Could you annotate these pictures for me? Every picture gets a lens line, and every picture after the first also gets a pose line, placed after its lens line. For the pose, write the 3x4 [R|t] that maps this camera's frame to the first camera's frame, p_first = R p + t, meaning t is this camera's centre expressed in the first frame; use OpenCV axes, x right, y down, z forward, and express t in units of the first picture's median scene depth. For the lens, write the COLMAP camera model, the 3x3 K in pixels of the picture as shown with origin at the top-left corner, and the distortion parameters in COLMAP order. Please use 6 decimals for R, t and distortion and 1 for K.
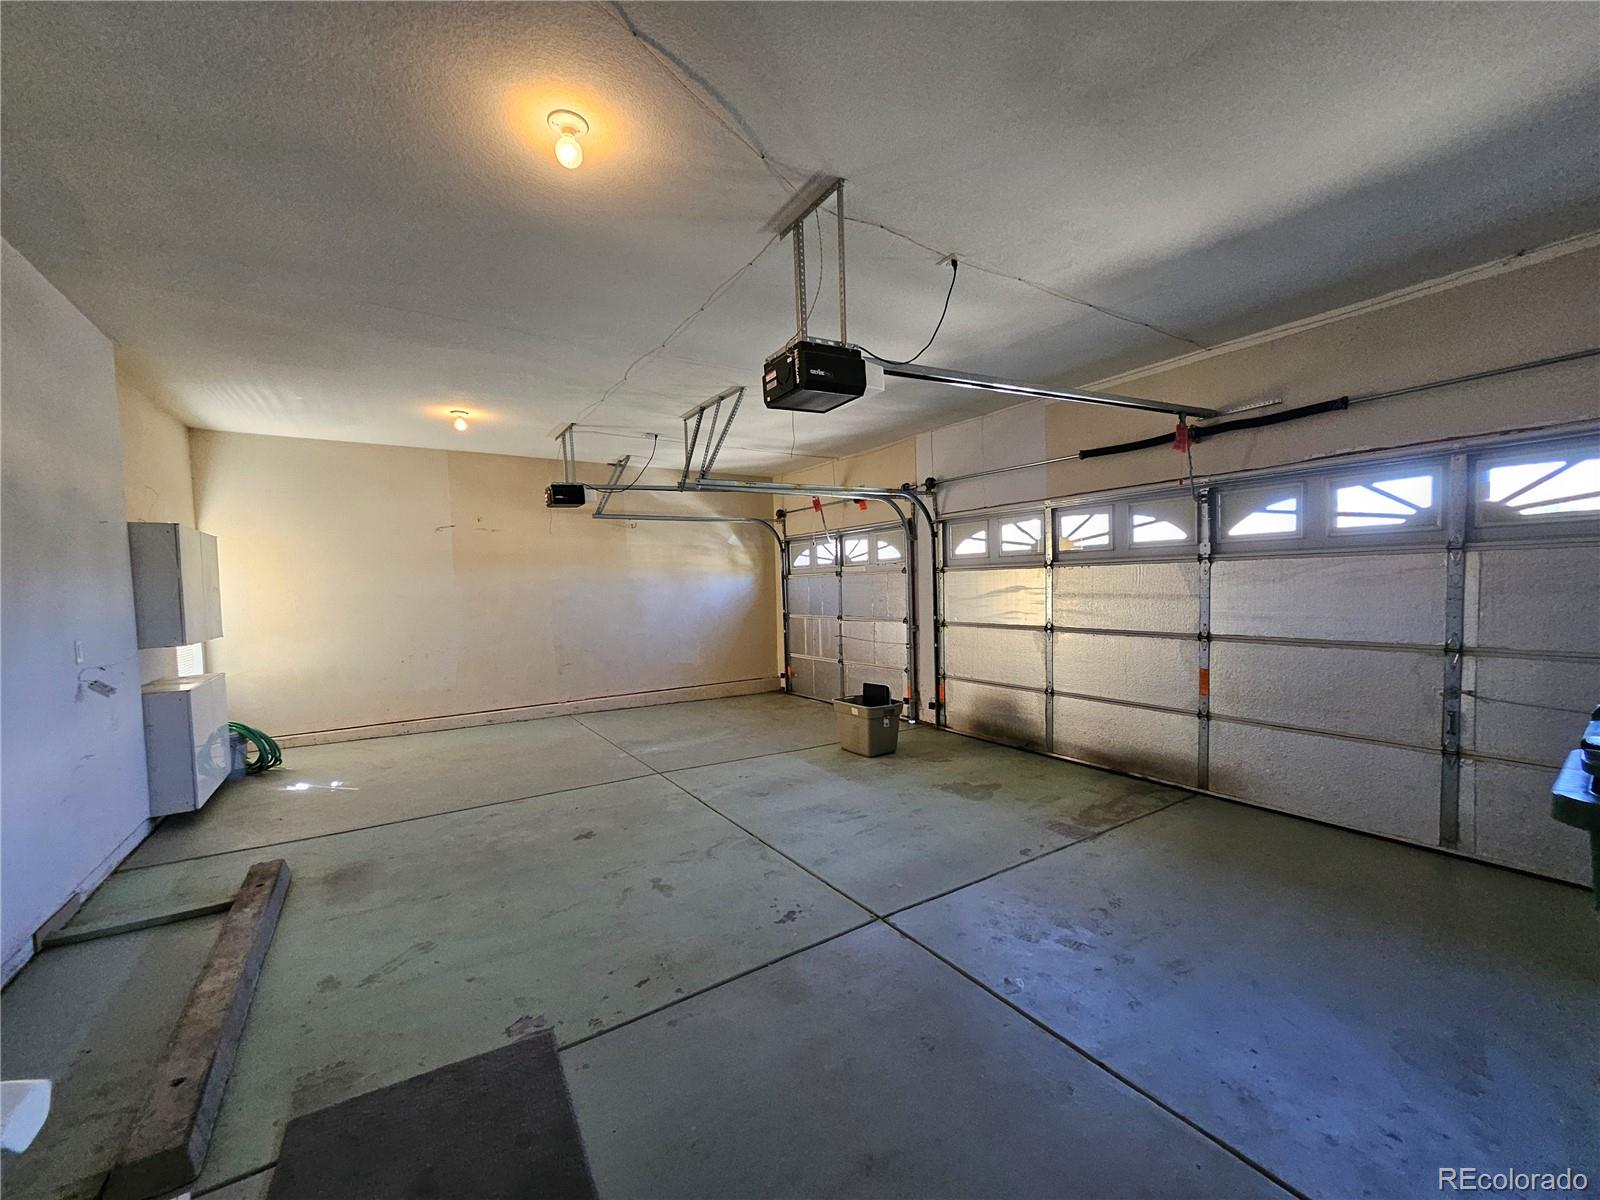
lens RADIAL K [[636.6, 0, 801.3], [0, 636.6, 611.2], [0, 0, 1]] dist [0.001874, 0.000129]
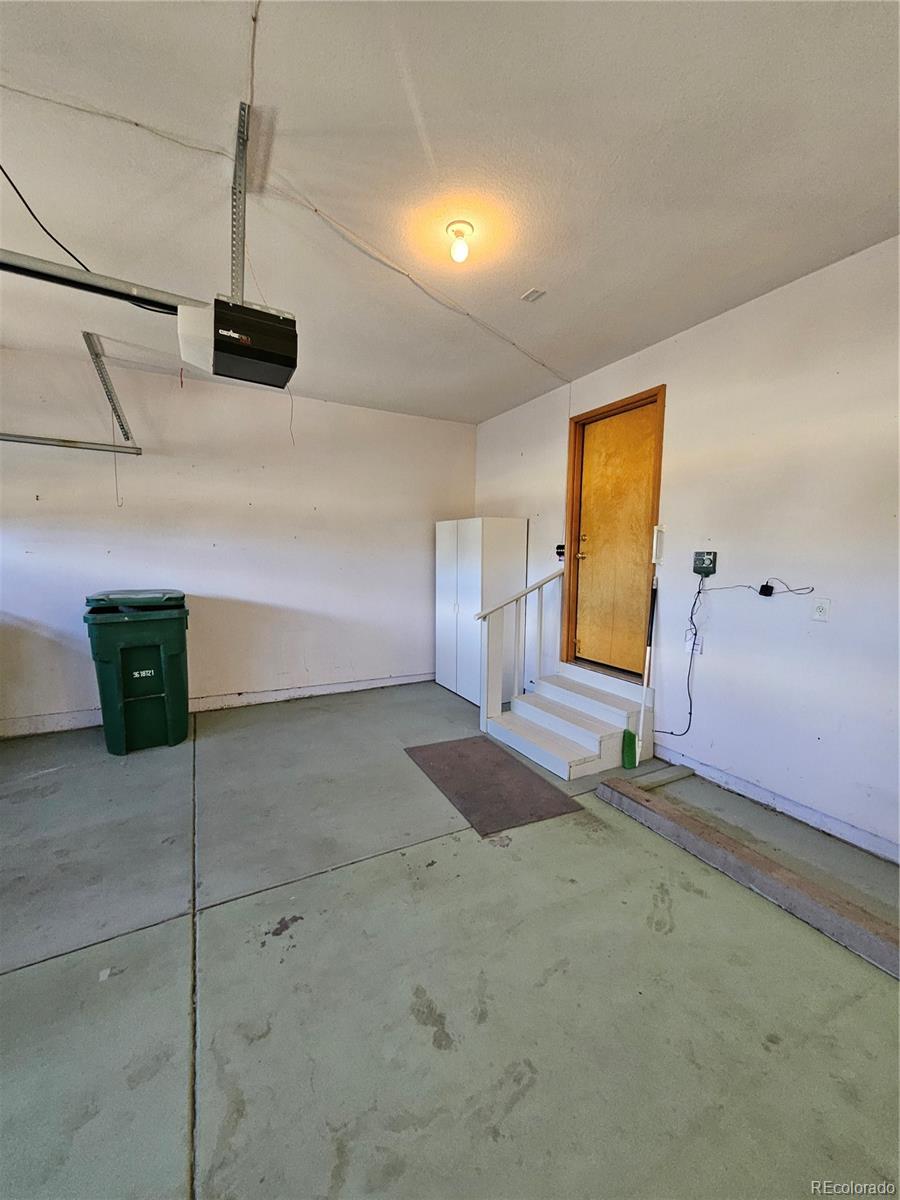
lens RADIAL K [[477.4, 0, 455.3], [0, 477.4, 602.8], [0, 0, 1]] dist [0.001874, 0.000129]
pose [[-0.997151, 0.002621, 0.075392, -0.341968], [0.013630, 0.989209, 0.145879, -0.077200], [-0.074196, 0.146491, -0.986426, 1.721252]]
